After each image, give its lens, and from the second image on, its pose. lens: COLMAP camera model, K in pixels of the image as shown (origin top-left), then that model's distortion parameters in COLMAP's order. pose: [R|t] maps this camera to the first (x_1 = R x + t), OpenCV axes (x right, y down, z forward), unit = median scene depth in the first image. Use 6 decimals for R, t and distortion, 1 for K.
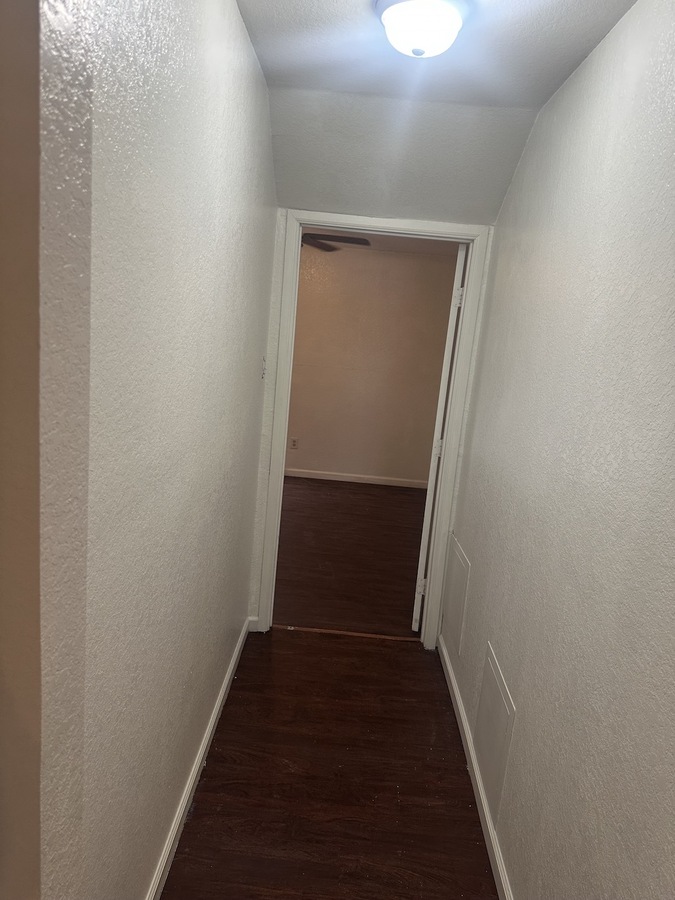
lens RADIAL K [[641.2, 0, 336.6], [0, 641.2, 450.4], [0, 0, 1]] dist [0.046531, -0.043406]
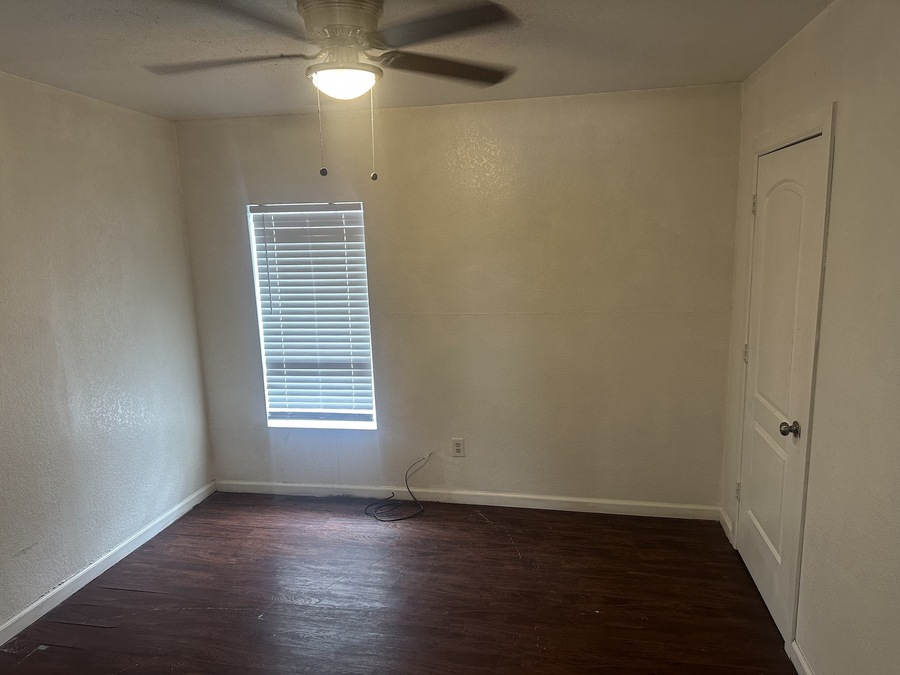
lens RADIAL K [[641.2, 0, 451.0], [0, 641.2, 336.1], [0, 0, 1]] dist [0.046531, -0.043406]
pose [[0.981038, -0.095574, -0.168610, 0.037191], [0.087779, 0.994723, -0.053114, -0.085875], [0.172796, 0.037306, 0.984251, 0.447531]]
